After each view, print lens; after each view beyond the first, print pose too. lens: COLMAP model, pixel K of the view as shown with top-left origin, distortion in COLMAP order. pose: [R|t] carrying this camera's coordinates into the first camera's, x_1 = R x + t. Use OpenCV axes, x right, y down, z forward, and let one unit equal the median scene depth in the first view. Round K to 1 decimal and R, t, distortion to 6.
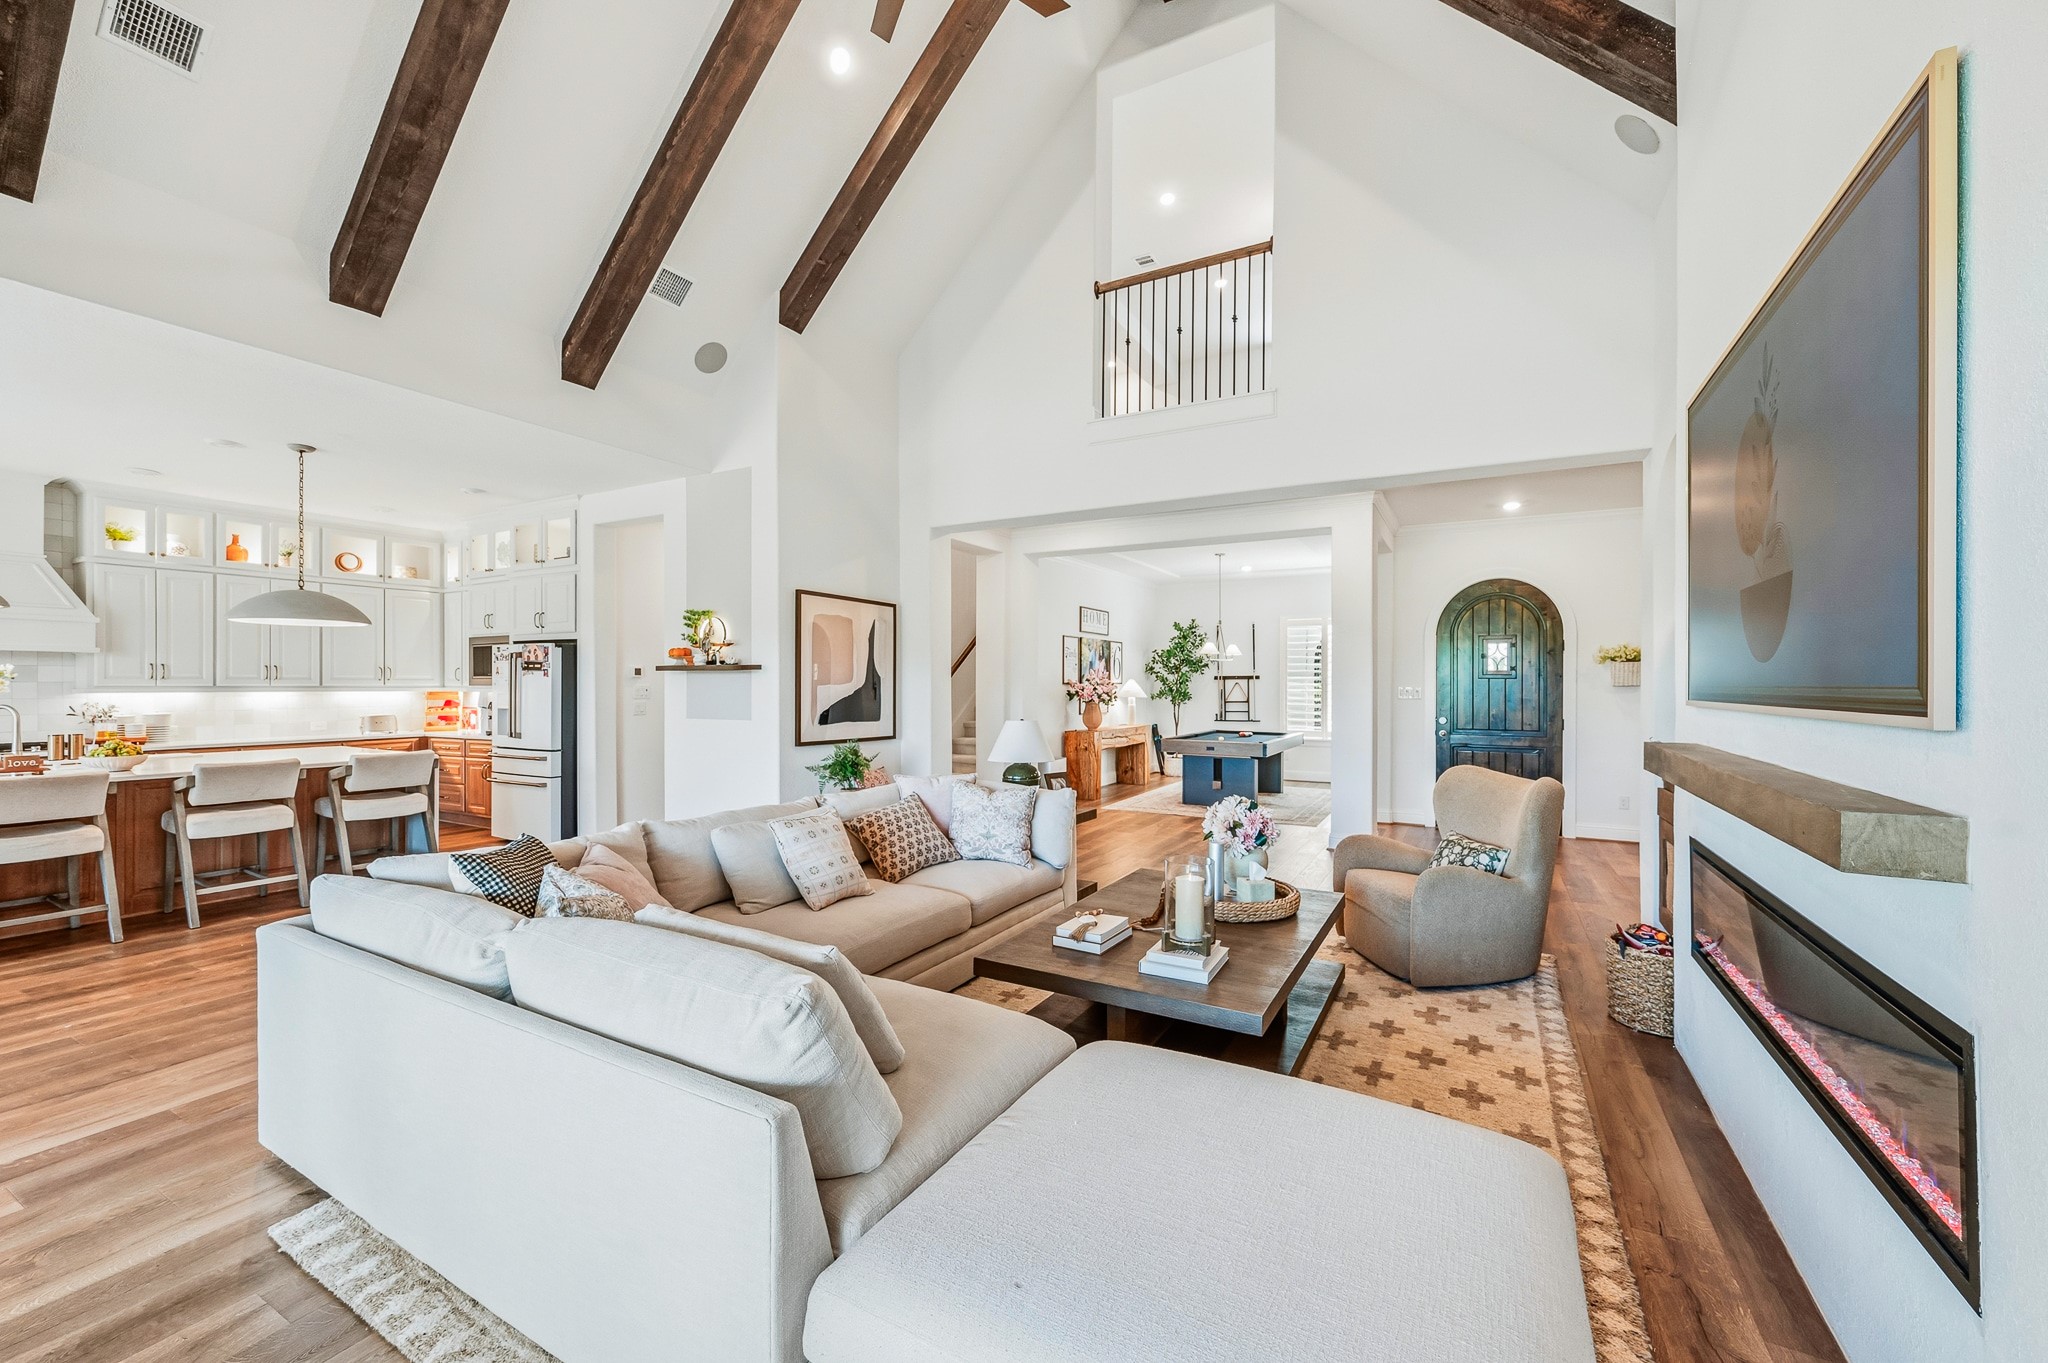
lens RADIAL K [[813.0, 0, 1024.0], [0, 813.0, 681.5], [0, 0, 1]] dist [0.001170, -0.000042]
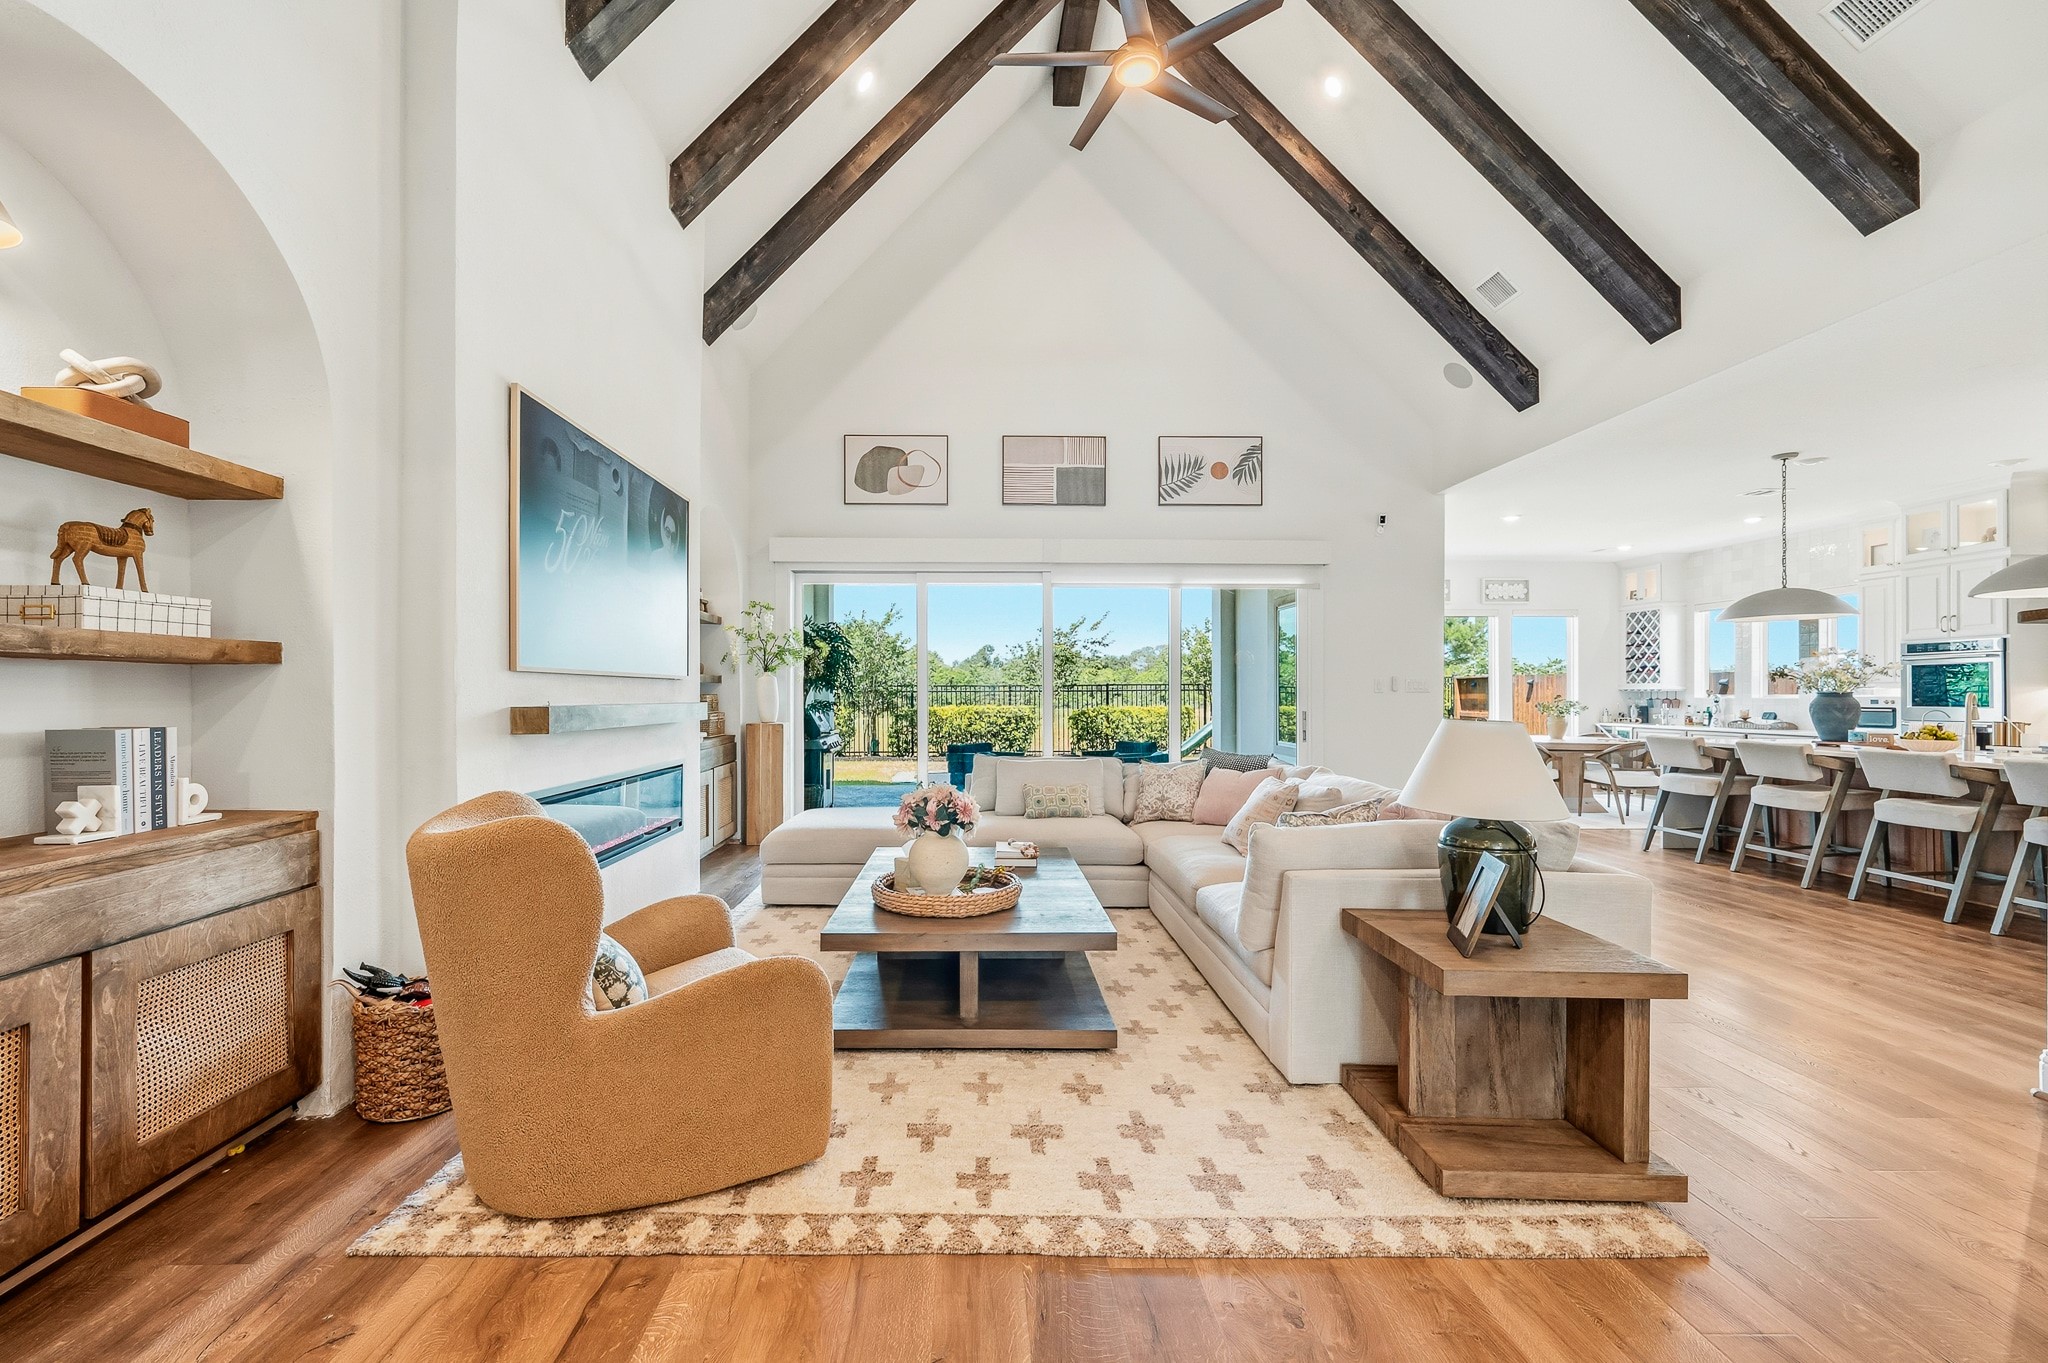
lens RADIAL K [[853.7, 0, 969.8], [0, 853.7, 688.2], [0, 0, 1]] dist [0.001568, -0.000528]
pose [[-0.872071, -0.005802, -0.489346, 0.358824], [-0.002025, 0.999964, -0.008247, 0.025066], [0.489376, -0.006201, -0.872051, 0.949990]]
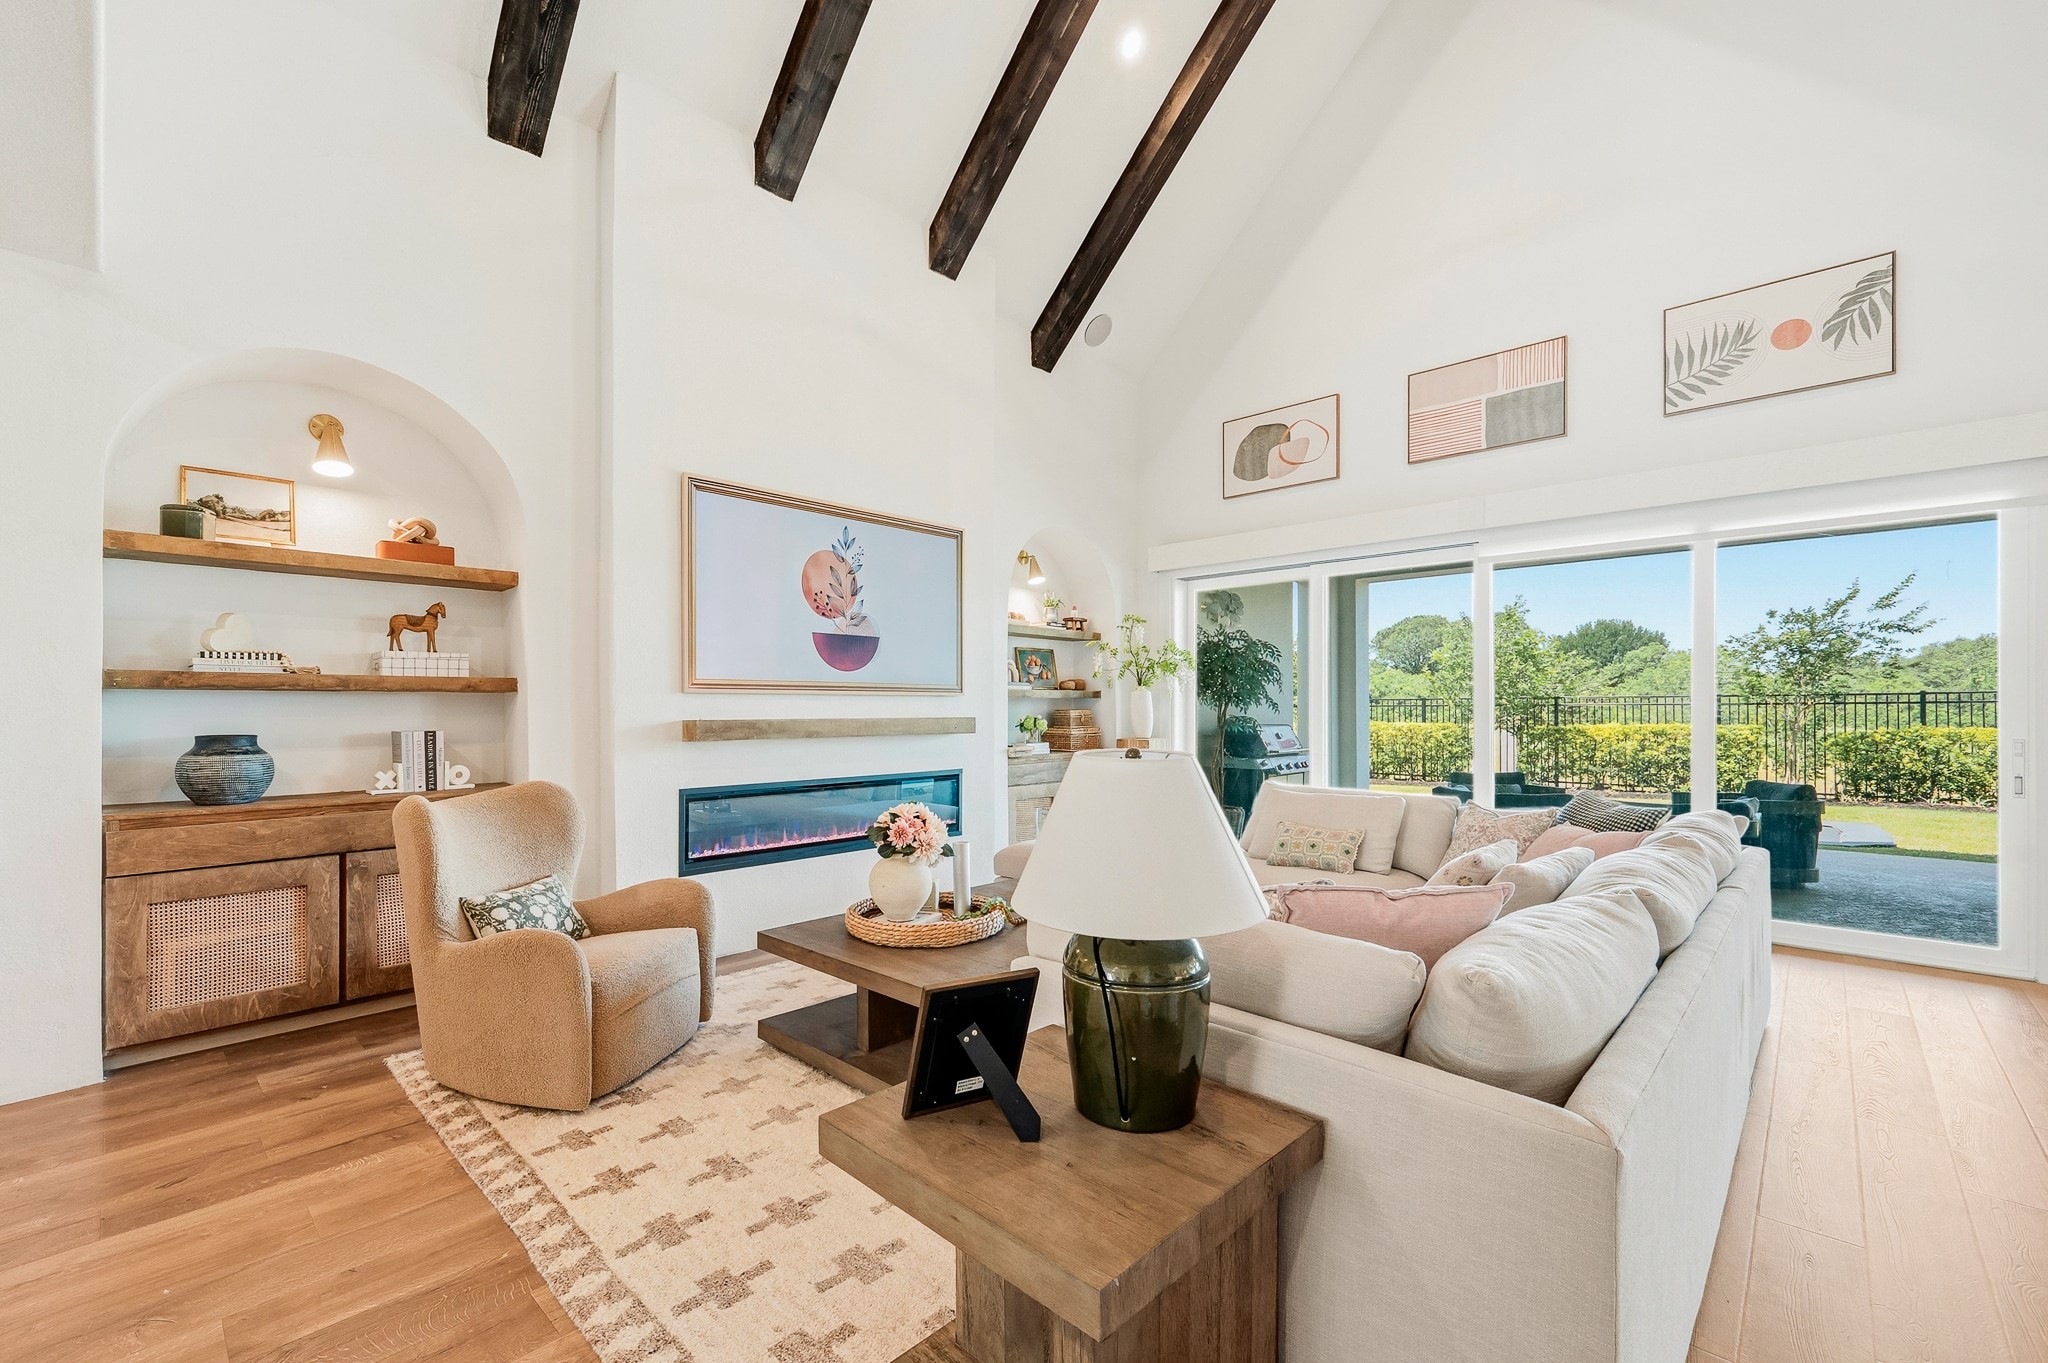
lens RADIAL K [[860.3, 0, 978.2], [0, 860.3, 706.8], [0, 0, 1]] dist [-0.000097, -0.000073]
pose [[-0.963255, 0.001062, 0.268588, -0.018176], [0.000278, 0.999996, -0.002956, 0.024139], [-0.268590, -0.002773, -0.963251, 0.956306]]
